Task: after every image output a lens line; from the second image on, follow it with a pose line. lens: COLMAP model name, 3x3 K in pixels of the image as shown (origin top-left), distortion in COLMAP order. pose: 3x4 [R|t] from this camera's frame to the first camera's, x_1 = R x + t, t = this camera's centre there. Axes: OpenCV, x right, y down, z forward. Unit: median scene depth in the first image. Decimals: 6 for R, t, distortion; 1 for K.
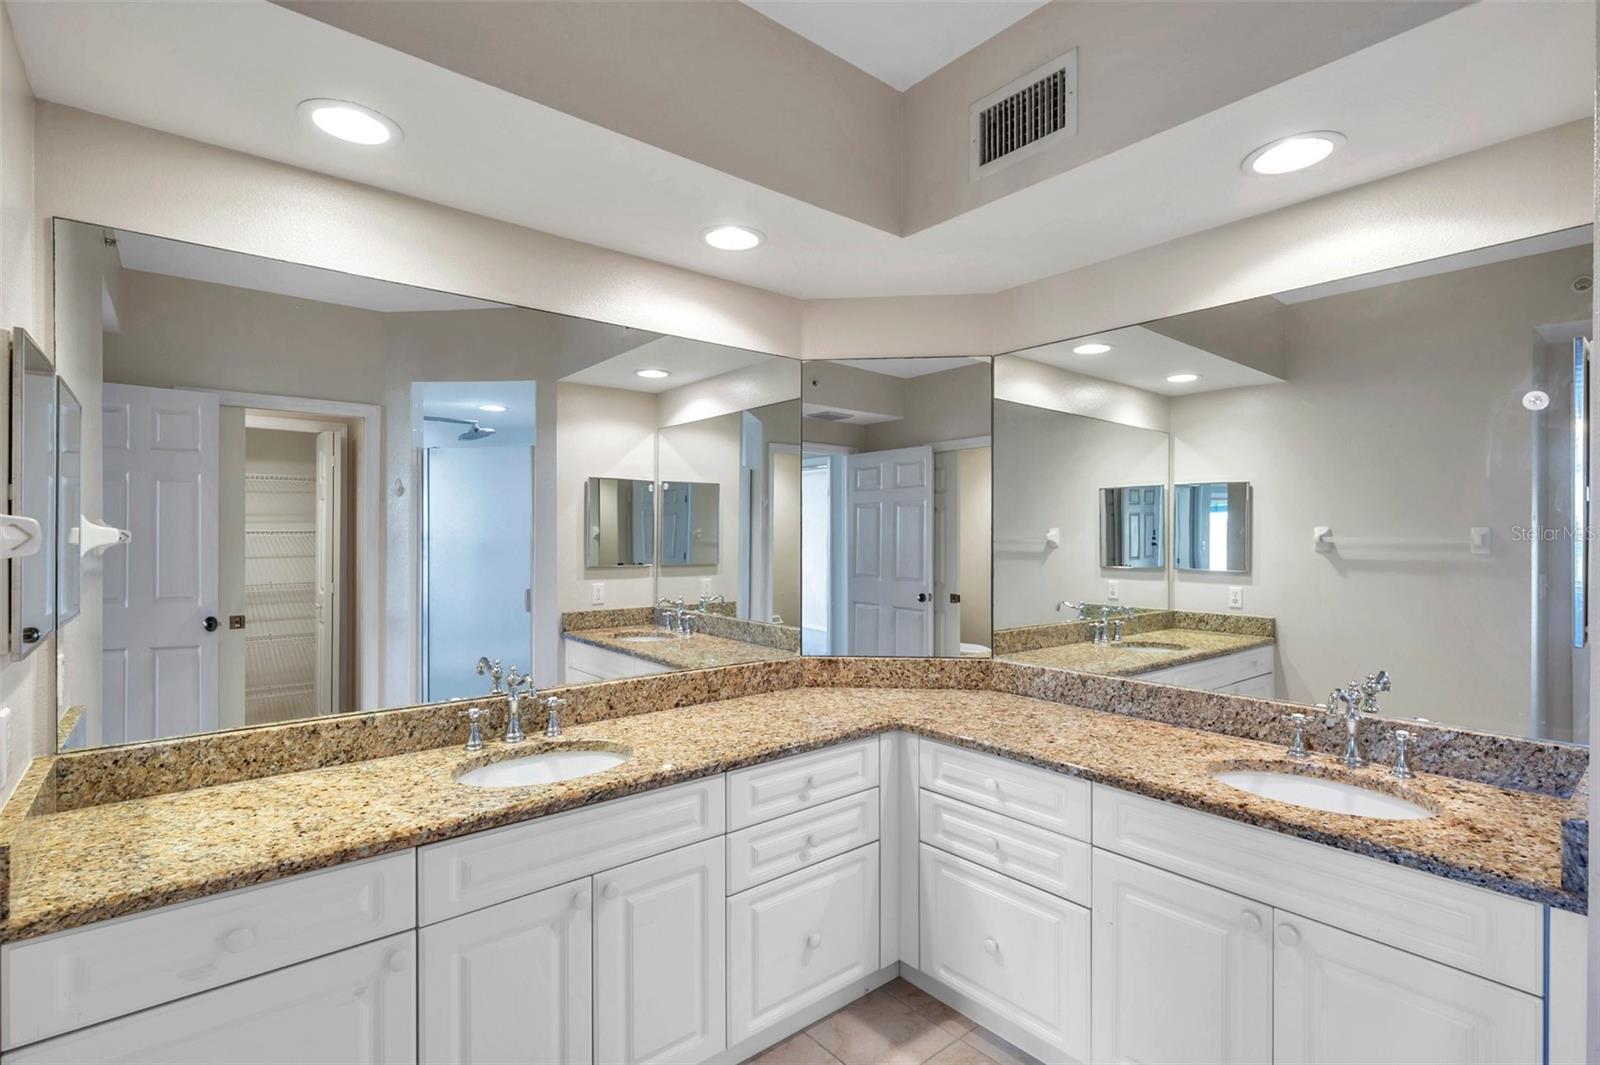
lens RADIAL K [[731.0, 0, 799.8], [0, 731.0, 533.0], [0, 0, 1]] dist [0.000106, 0.001069]
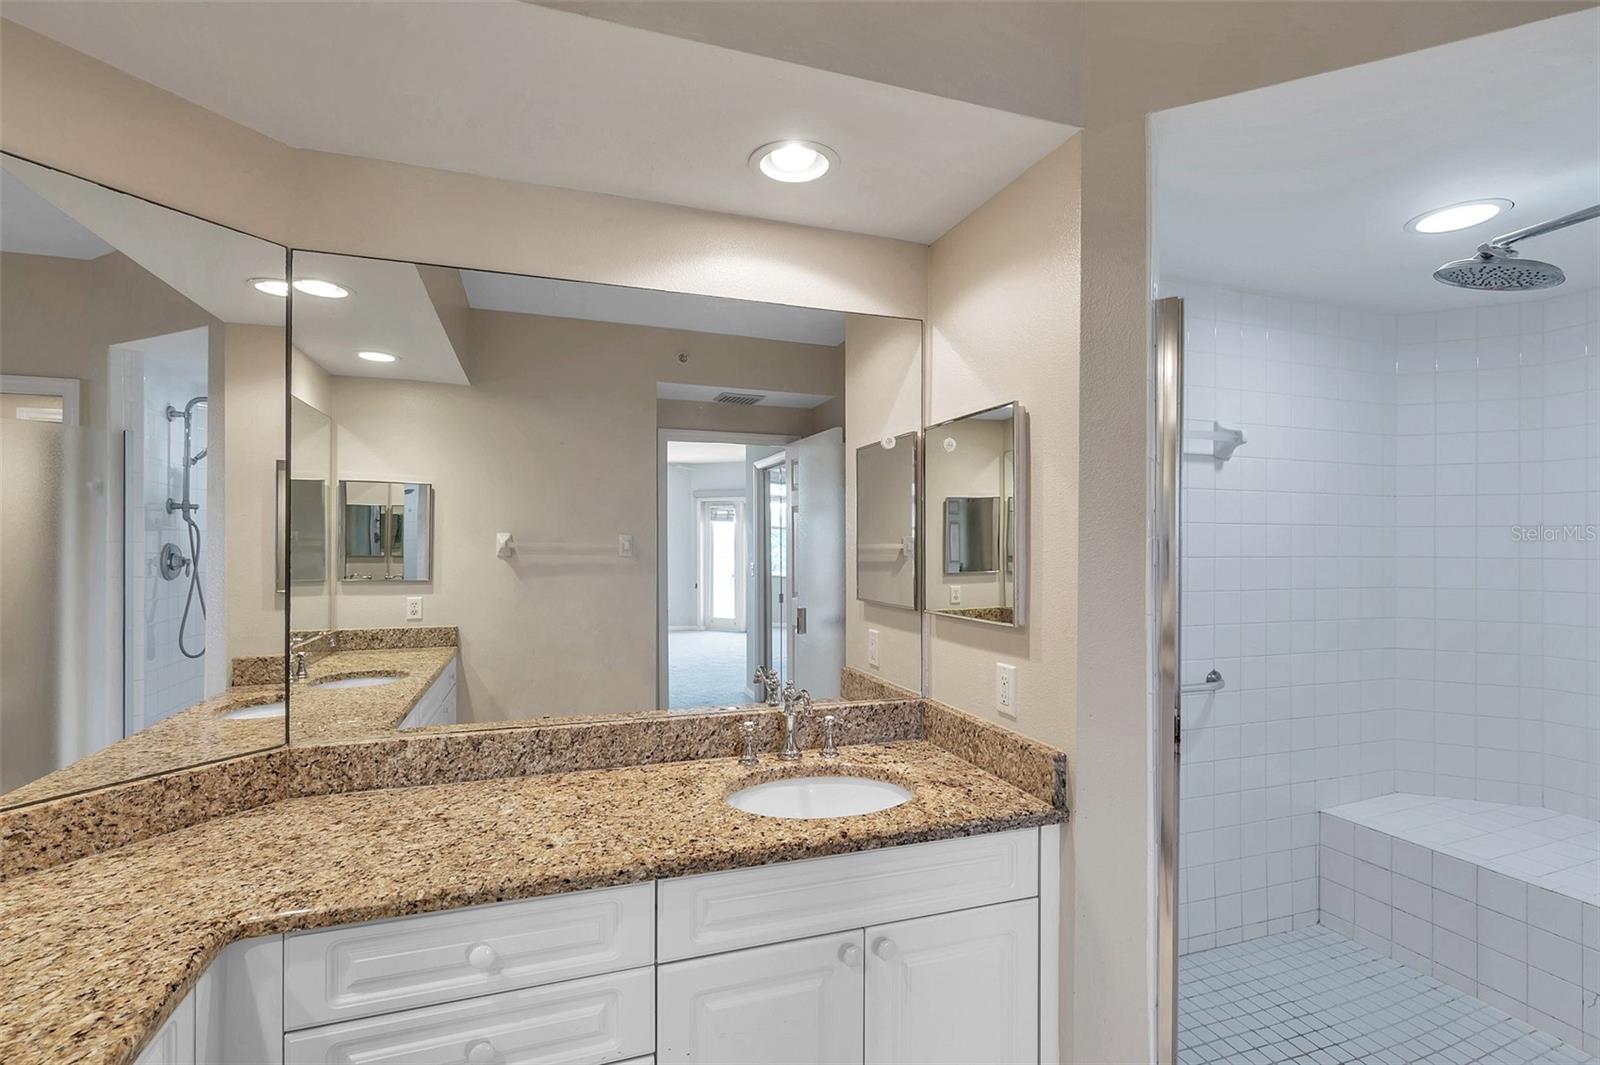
lens RADIAL K [[731.0, 0, 788.8], [0, 731.0, 538.1], [0, 0, 1]] dist [0.000106, 0.001069]
pose [[0.359532, 0.003967, 0.933124, -0.216748], [-0.005684, 0.999982, -0.002061, -0.002171], [-0.933115, -0.004563, 0.359548, 0.548524]]
